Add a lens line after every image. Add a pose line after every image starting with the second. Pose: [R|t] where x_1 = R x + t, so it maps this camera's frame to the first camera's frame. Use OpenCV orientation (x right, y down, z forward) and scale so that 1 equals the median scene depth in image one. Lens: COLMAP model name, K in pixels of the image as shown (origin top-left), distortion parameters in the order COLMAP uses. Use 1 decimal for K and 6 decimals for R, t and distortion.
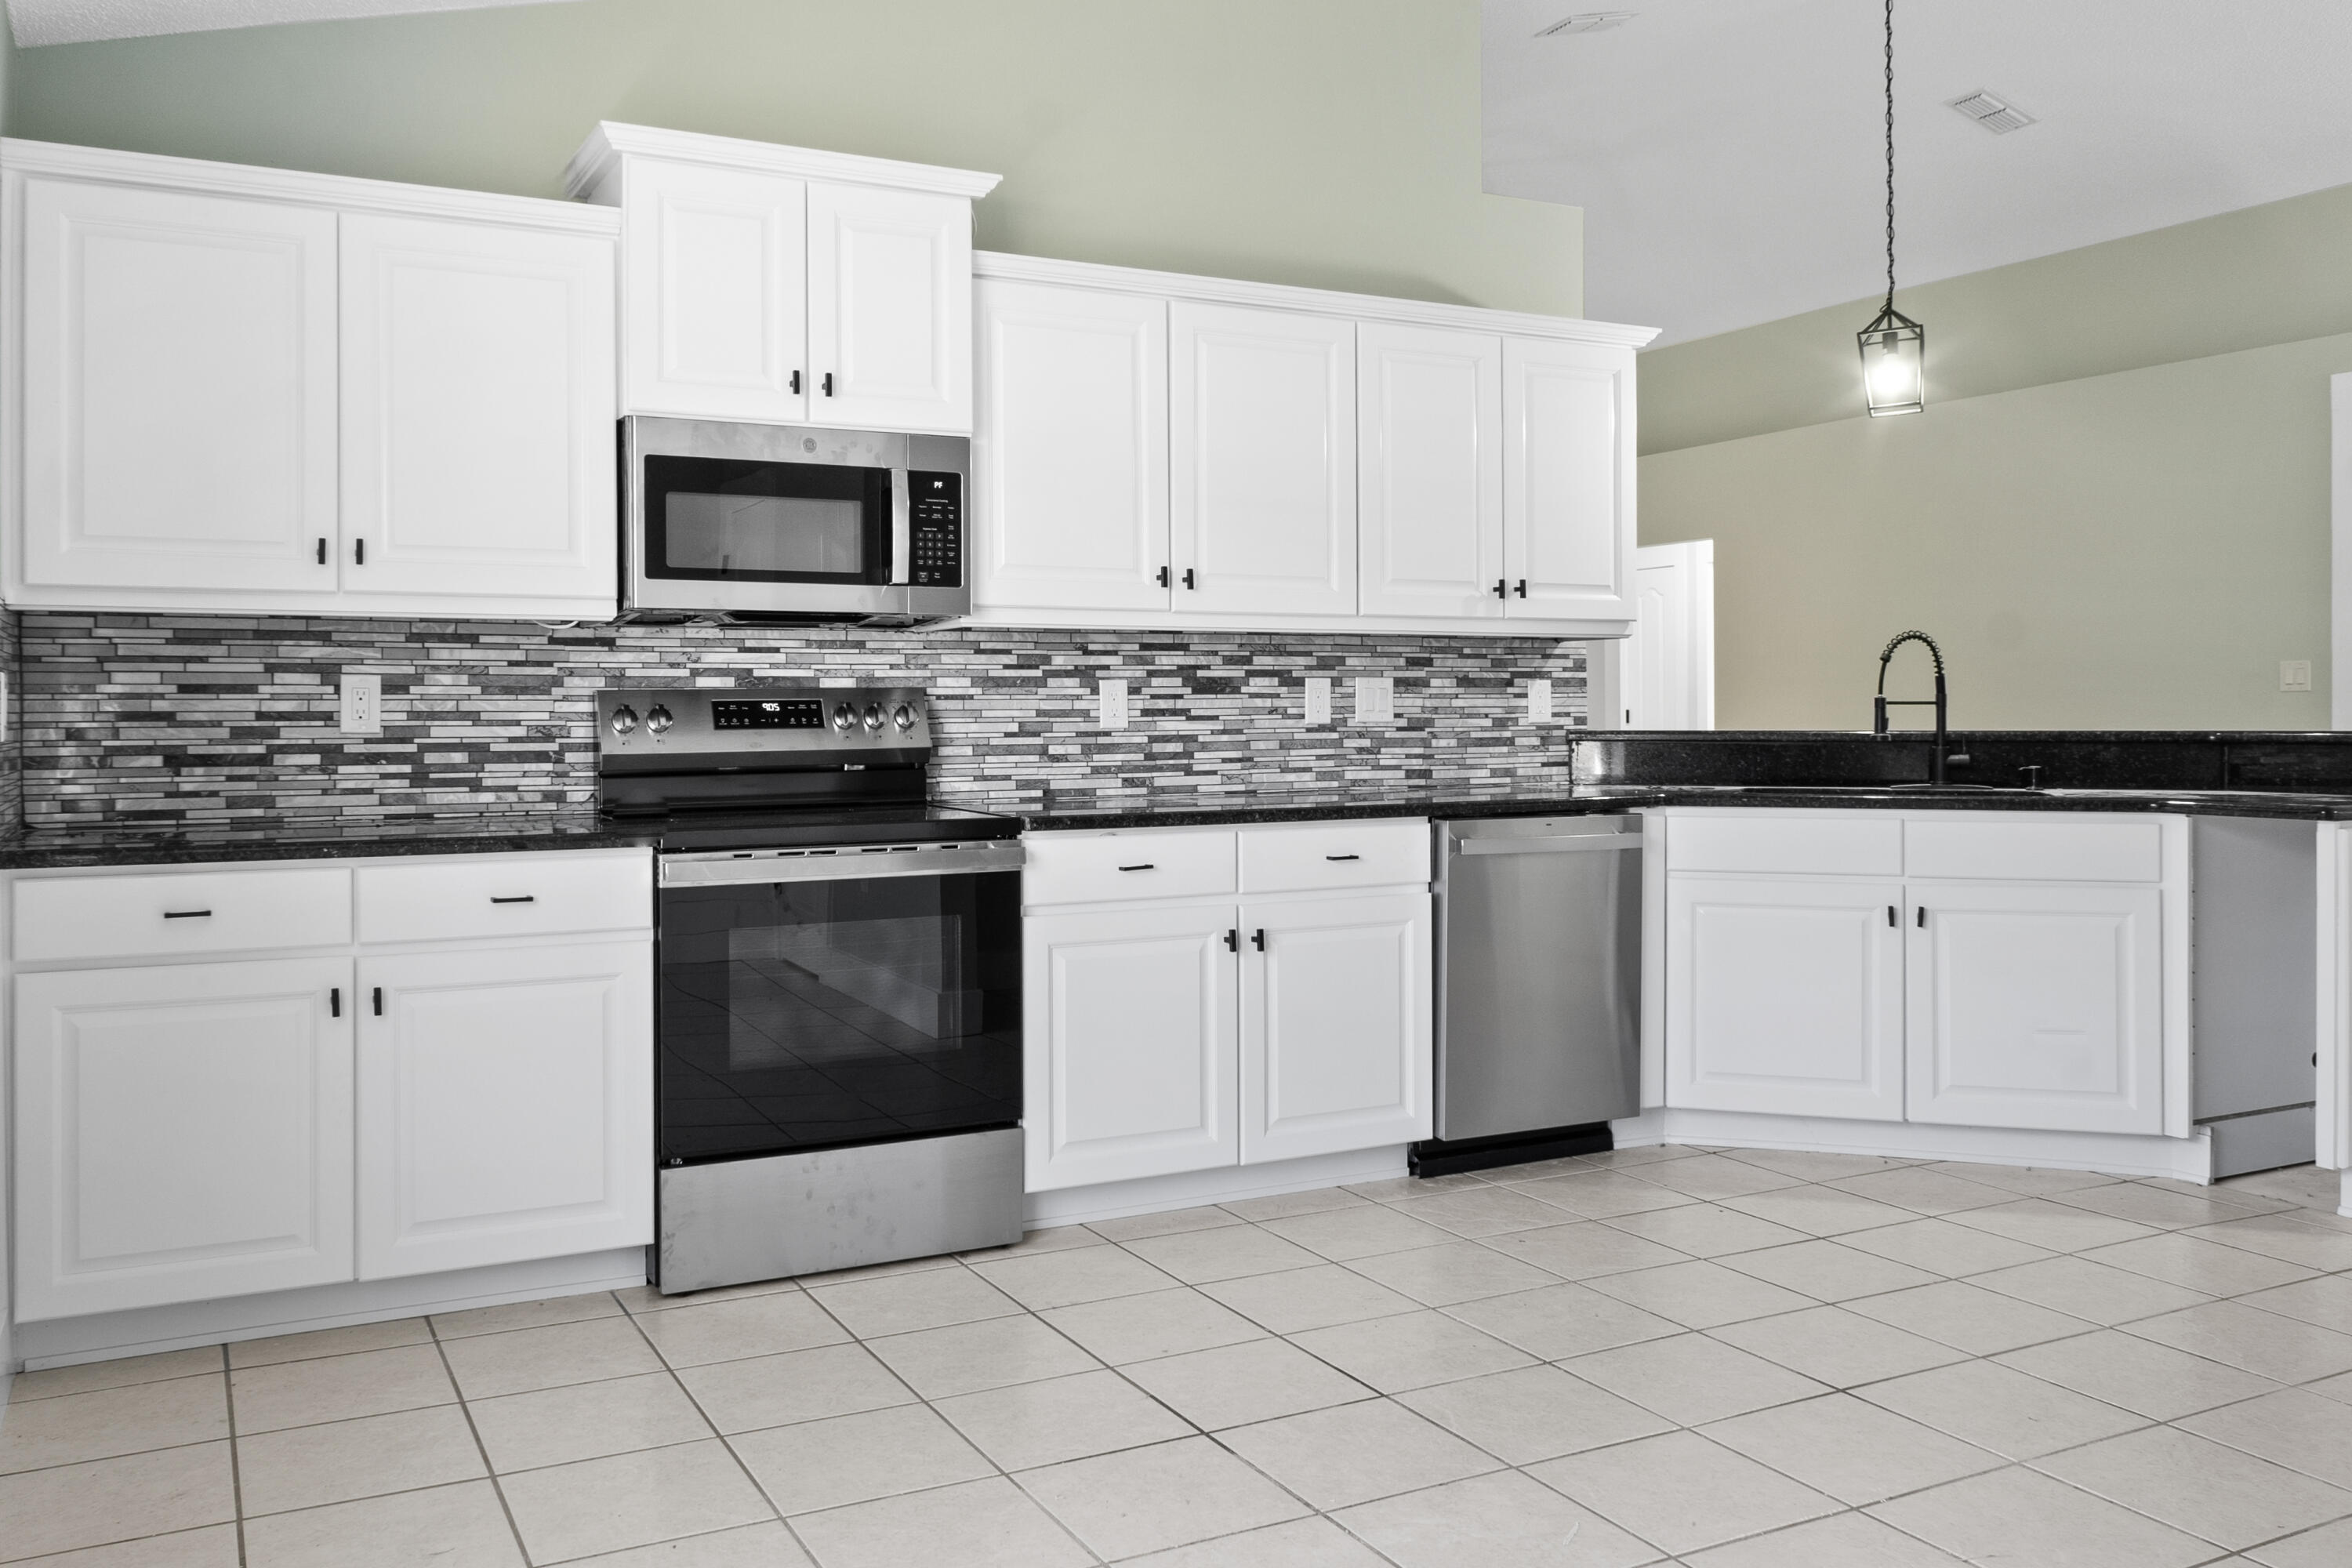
lens RADIAL K [[1824.2, 0, 1176.0], [0, 1824.2, 784.0], [0, 0, 1]] dist [-0.034782, -0.001381]
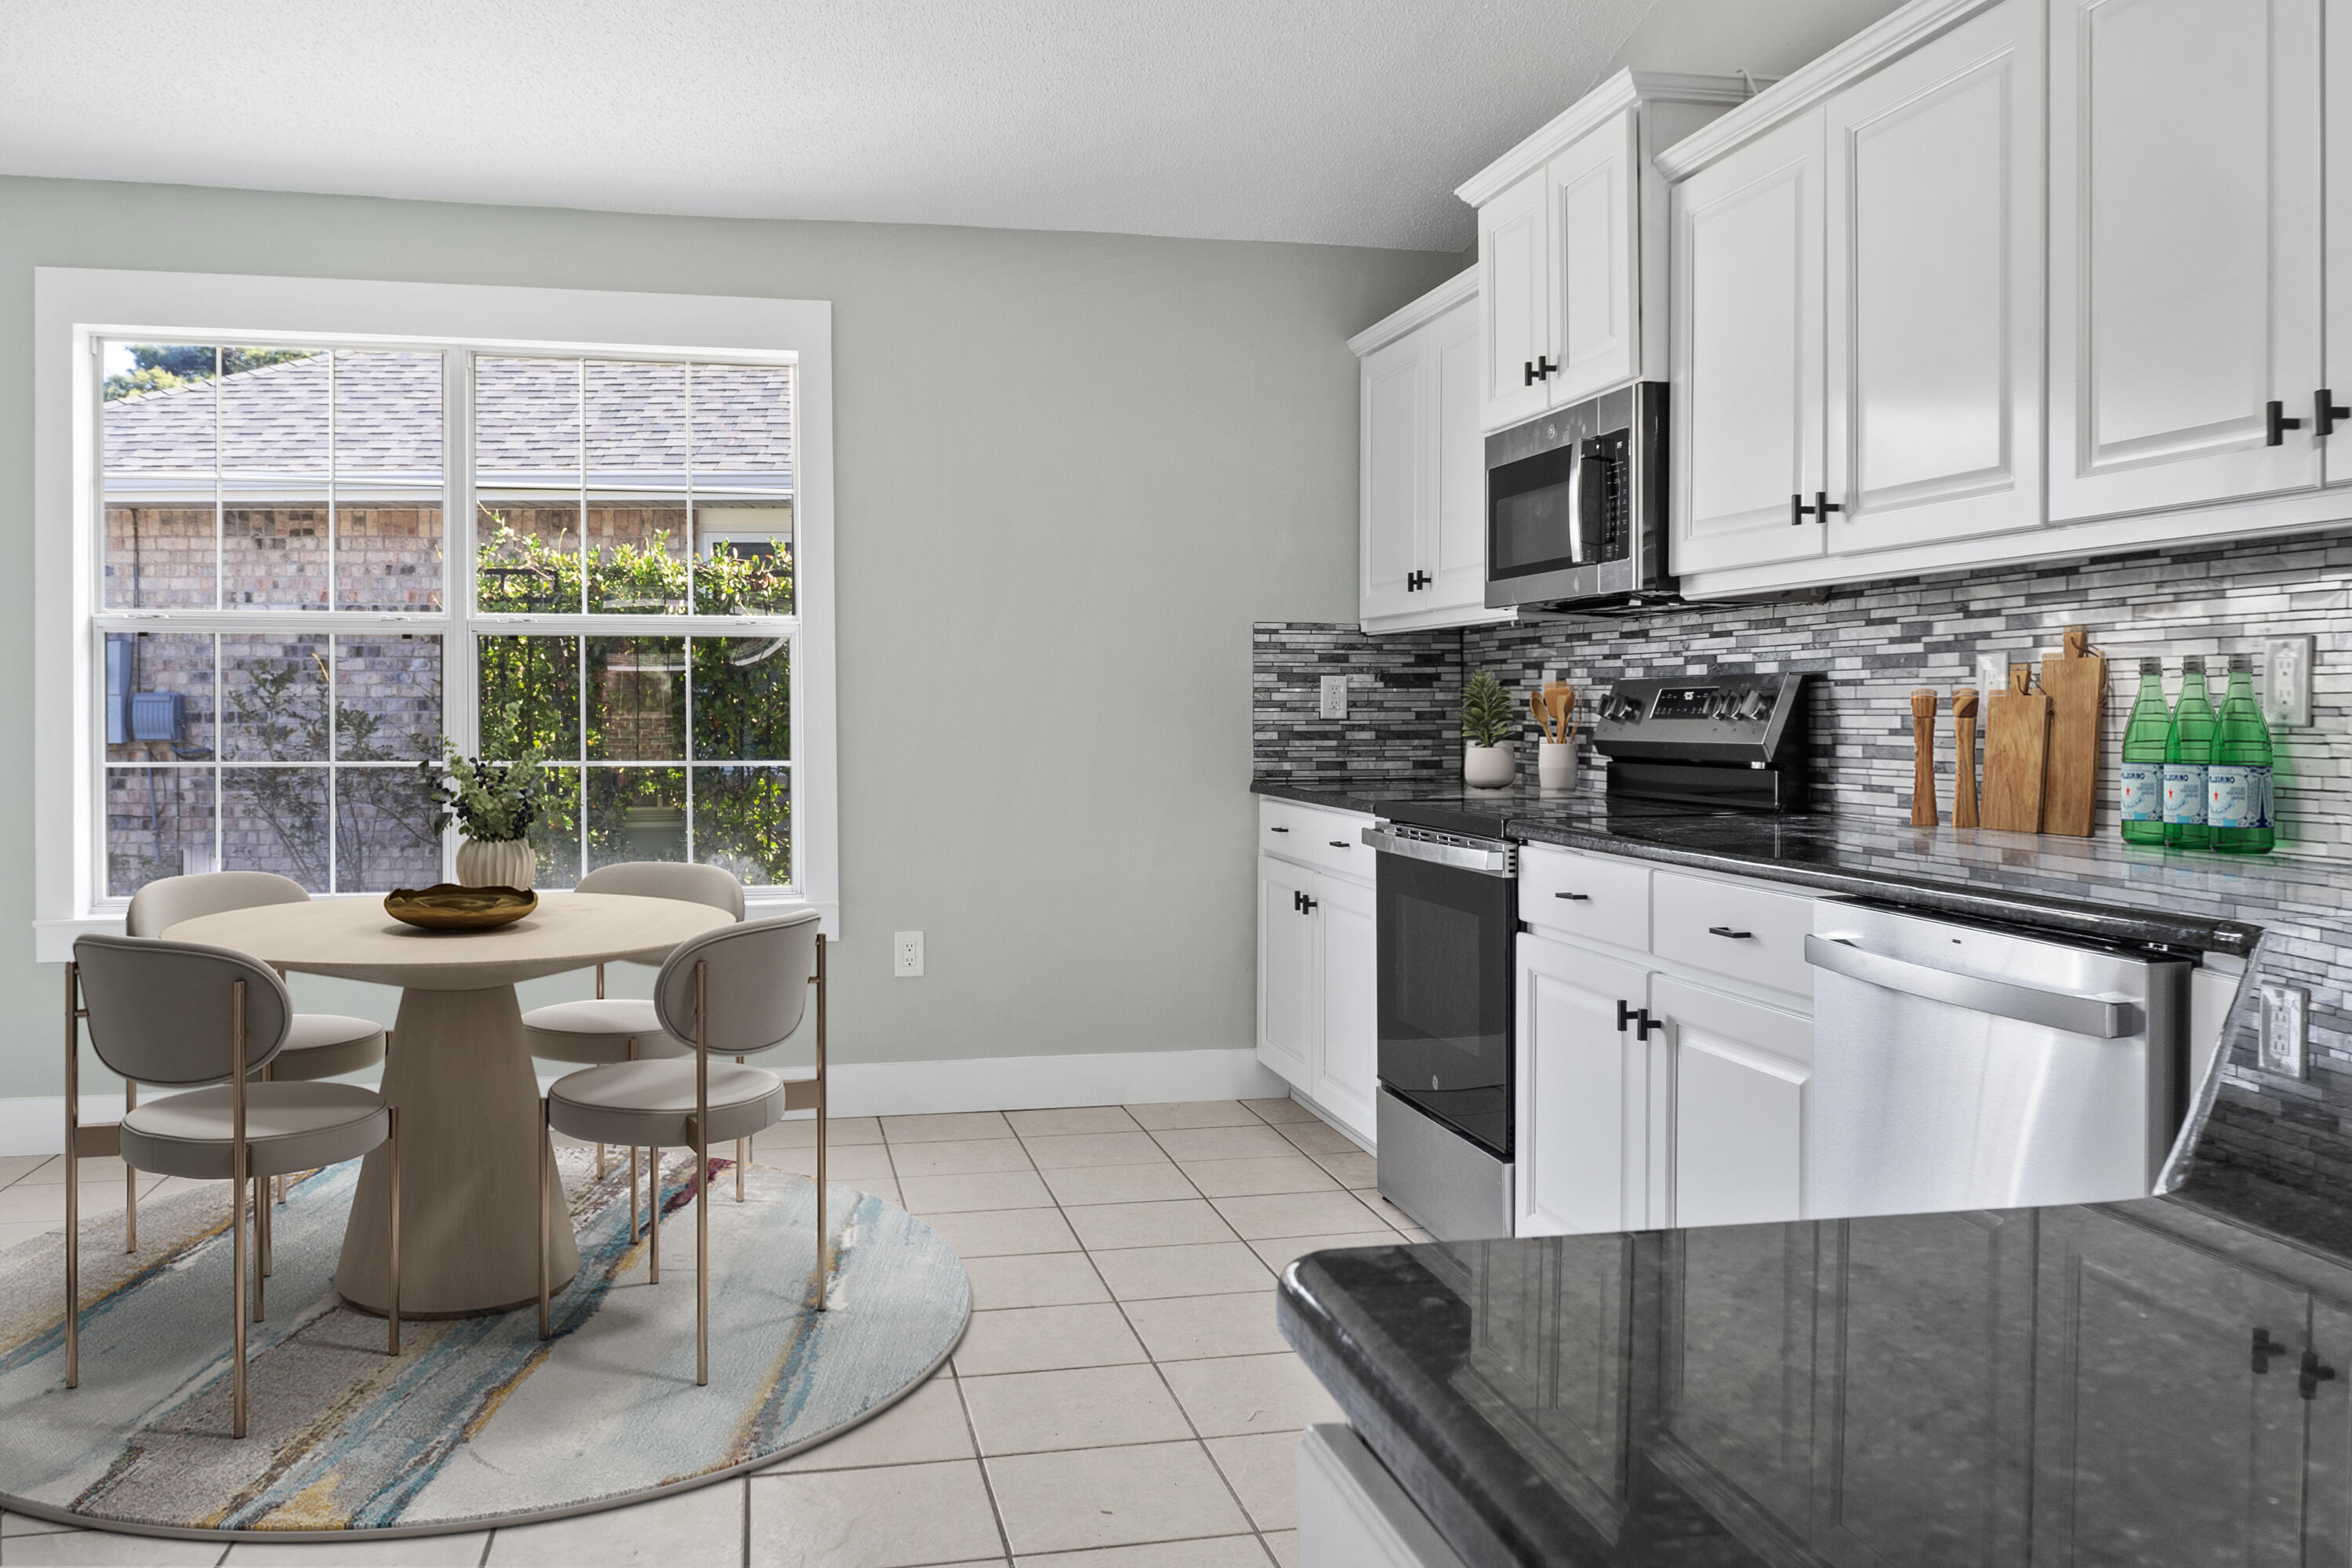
lens RADIAL K [[1824.2, 0, 1176.0], [0, 1824.2, 784.0], [0, 0, 1]] dist [-0.034782, -0.001381]
pose [[-0.234443, 0.047040, -0.970991, 0.707727], [-0.033859, 0.997827, 0.056515, -0.038501], [0.971540, 0.046127, -0.232341, 0.904865]]
